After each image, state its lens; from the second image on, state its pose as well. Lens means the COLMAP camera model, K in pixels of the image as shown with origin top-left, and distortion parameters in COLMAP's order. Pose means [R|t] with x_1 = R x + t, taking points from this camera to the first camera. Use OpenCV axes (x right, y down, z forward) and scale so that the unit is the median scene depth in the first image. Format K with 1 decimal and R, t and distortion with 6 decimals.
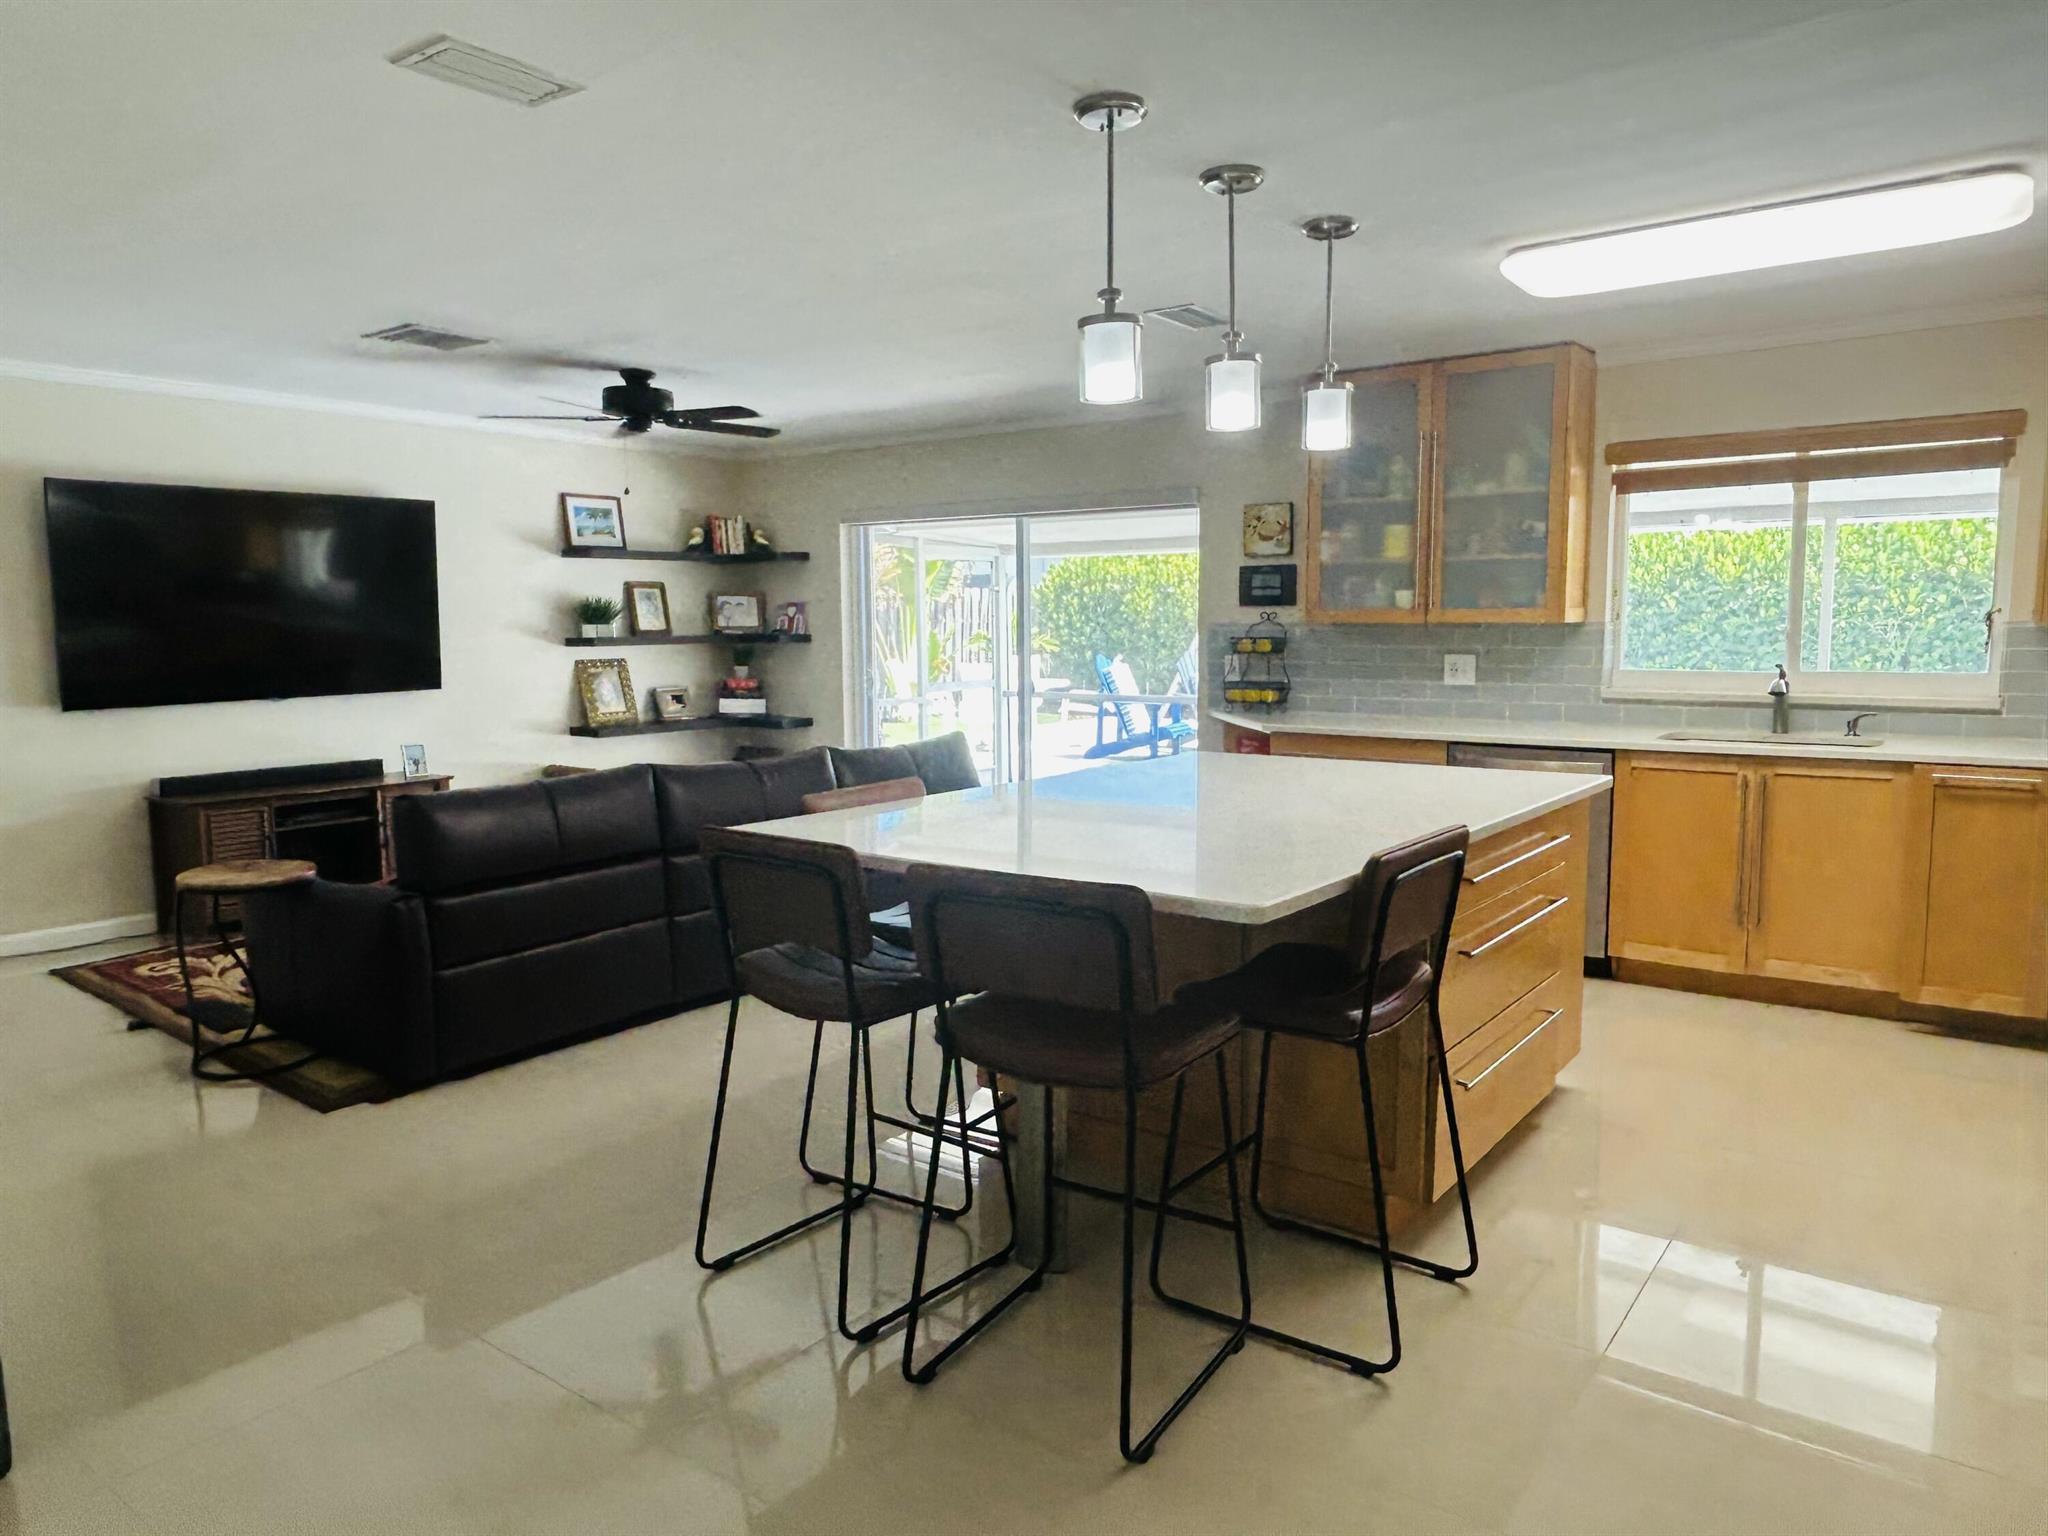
lens RADIAL K [[1329.2, 0, 1020.5], [0, 1329.2, 739.4], [0, 0, 1]] dist [-0.006007, -0.000866]
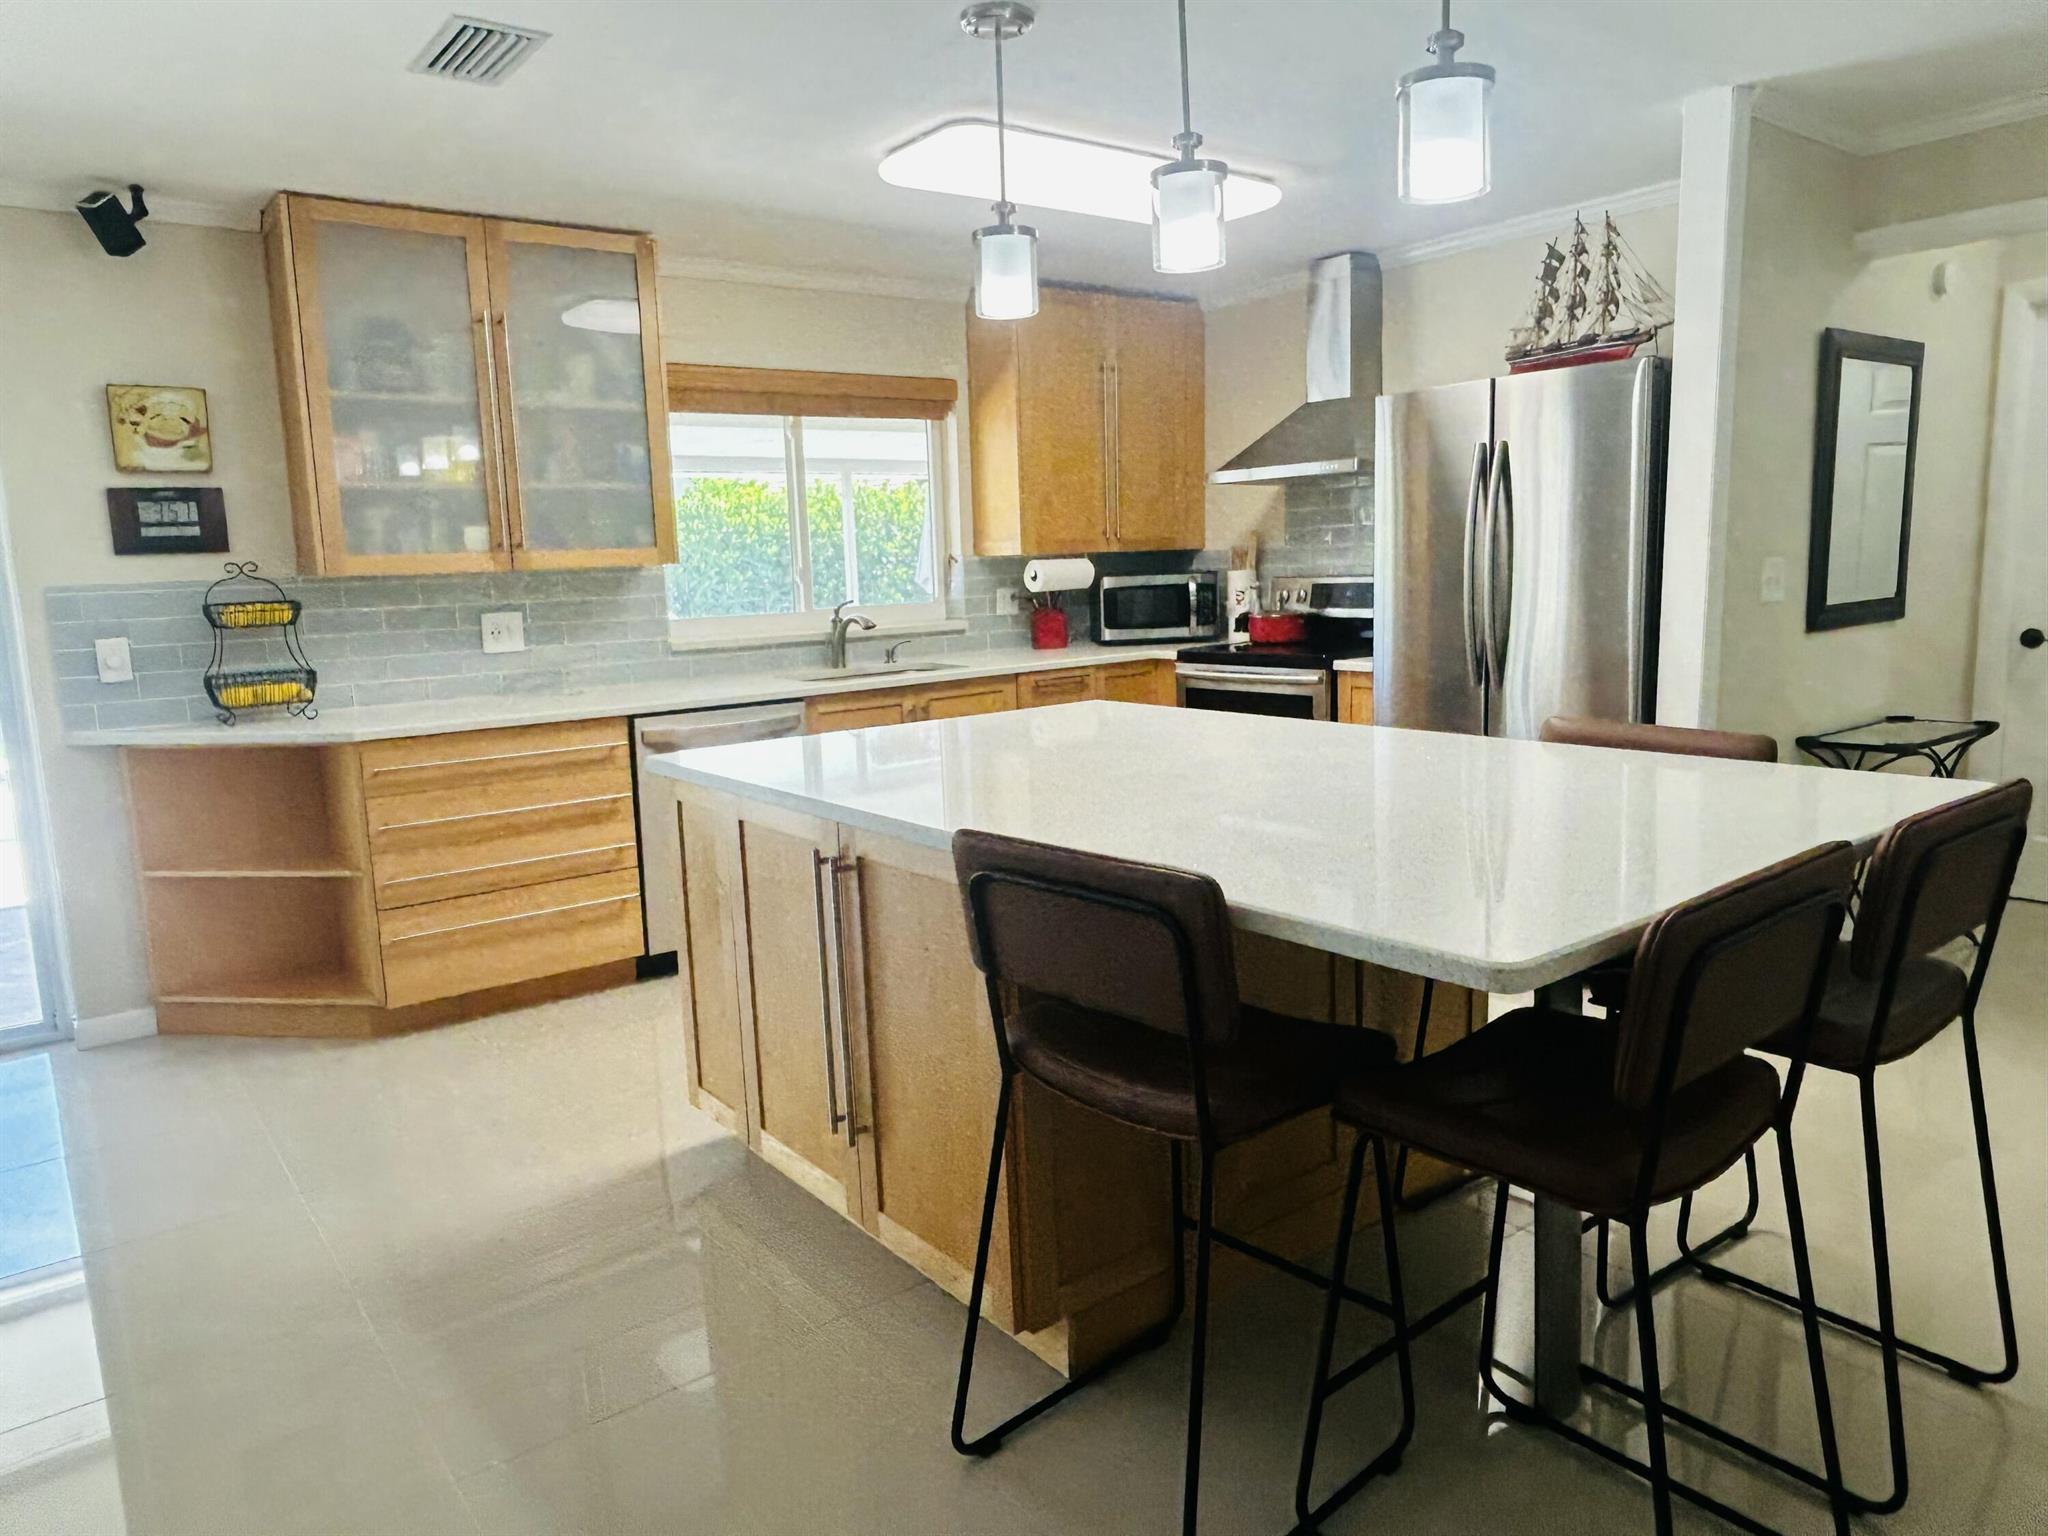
lens RADIAL K [[1329.2, 0, 1020.5], [0, 1329.2, 739.4], [0, 0, 1]] dist [-0.006007, -0.000866]
pose [[0.269497, -0.133715, 0.953673, -0.310136], [0.121254, 0.987143, 0.104143, -0.032593], [-0.955337, 0.087570, 0.282245, 0.466054]]
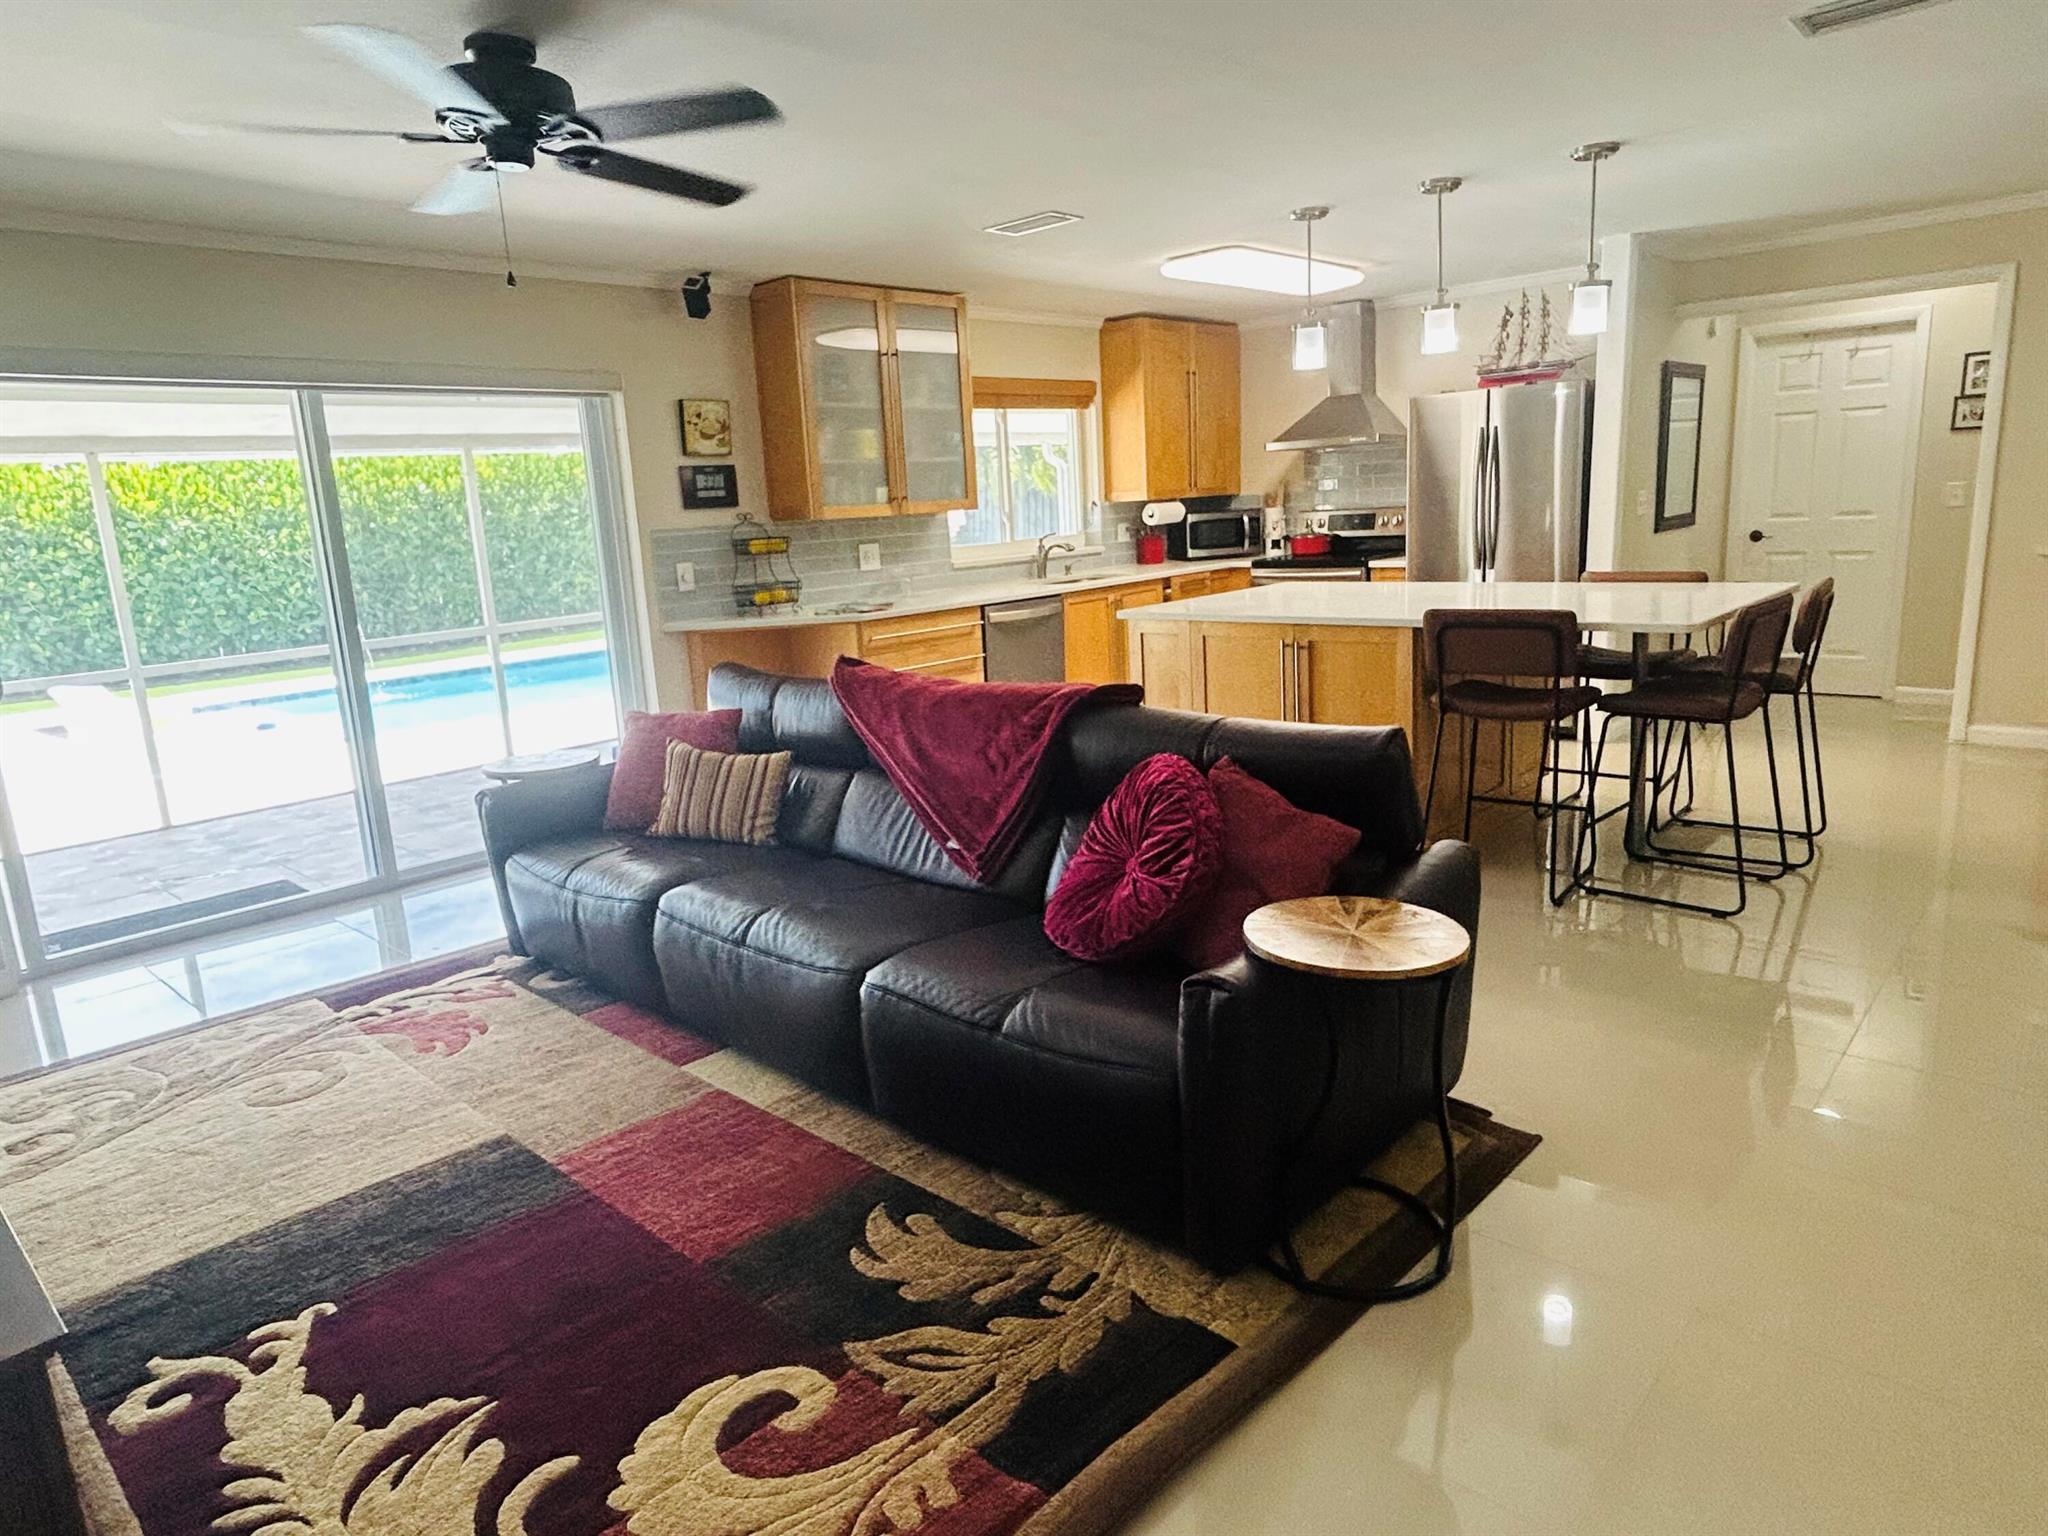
lens RADIAL K [[1223.4, 0, 1024.0], [0, 1223.4, 768.0], [0, 0, 1]] dist [-0.006249, -0.001460]
pose [[0.102561, -0.212669, 0.971727, -0.703516], [0.145742, 0.969549, 0.196809, -0.060195], [-0.983992, 0.121437, 0.130433, 0.694303]]
